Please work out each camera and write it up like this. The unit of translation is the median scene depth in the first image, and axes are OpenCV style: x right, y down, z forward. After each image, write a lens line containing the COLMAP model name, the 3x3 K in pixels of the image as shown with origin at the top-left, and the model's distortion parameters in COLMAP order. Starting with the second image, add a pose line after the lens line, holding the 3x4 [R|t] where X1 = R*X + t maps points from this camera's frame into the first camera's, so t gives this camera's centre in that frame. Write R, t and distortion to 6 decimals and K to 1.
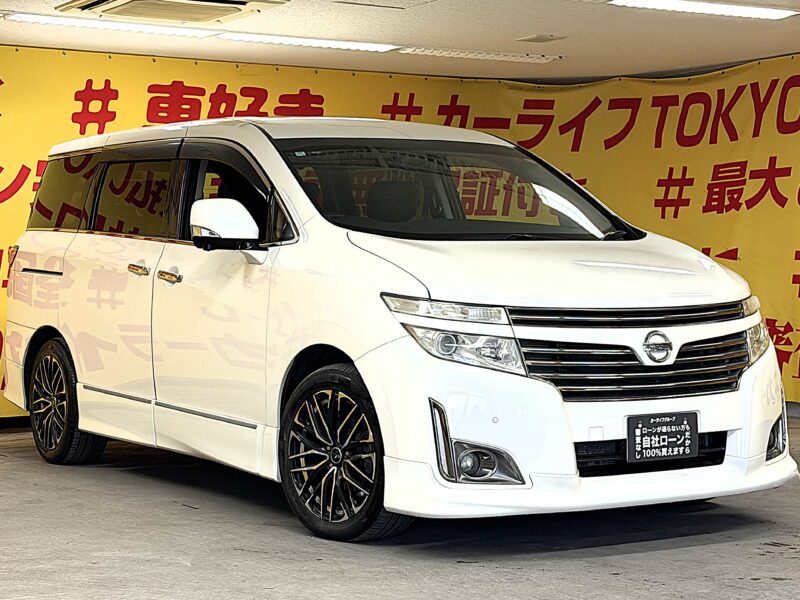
lens RADIAL K [[1611.3, 0, 393.3], [0, 1611.3, 305.6], [0, 0, 1]] dist [0.233040, 0.000000]
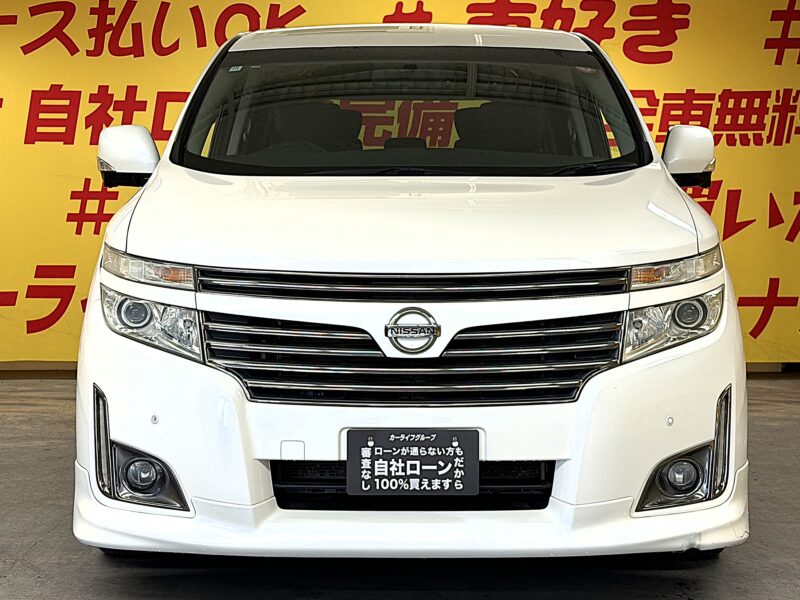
lens RADIAL K [[1567.7, 0, 400.2], [0, 1567.7, 298.6], [0, 0, 1]] dist [0.158559, 0.000000]
pose [[0.848188, 0.044149, -0.527852, 0.510036], [-0.025955, 0.998787, 0.041832, -0.016344], [0.529059, -0.021782, 0.848305, 0.432208]]
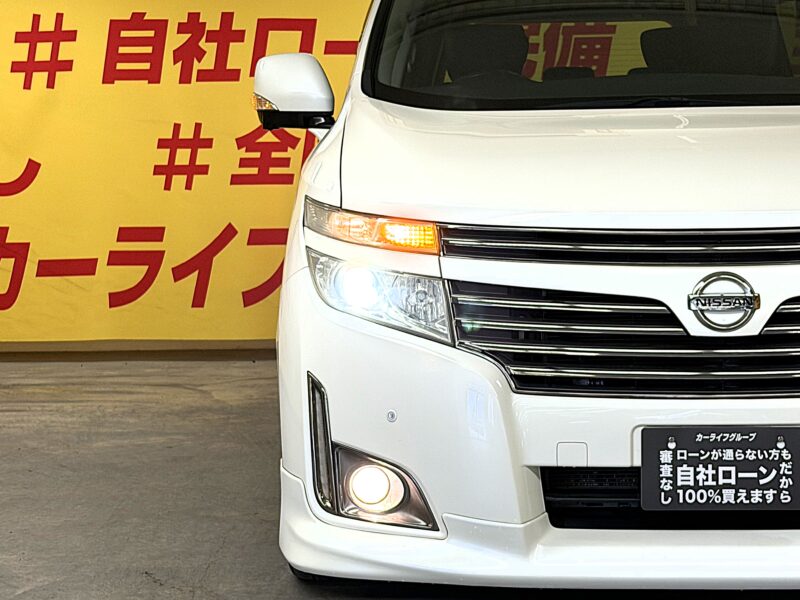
lens RADIAL K [[1789.6, 0, 404.7], [0, 1789.6, 298.1], [0, 0, 1]] dist [0.154349, 0.000000]
pose [[0.836786, 0.044114, -0.545750, 0.401769], [-0.011666, 0.997959, 0.062779, -0.012565], [0.547406, -0.046166, 0.835593, 0.440246]]
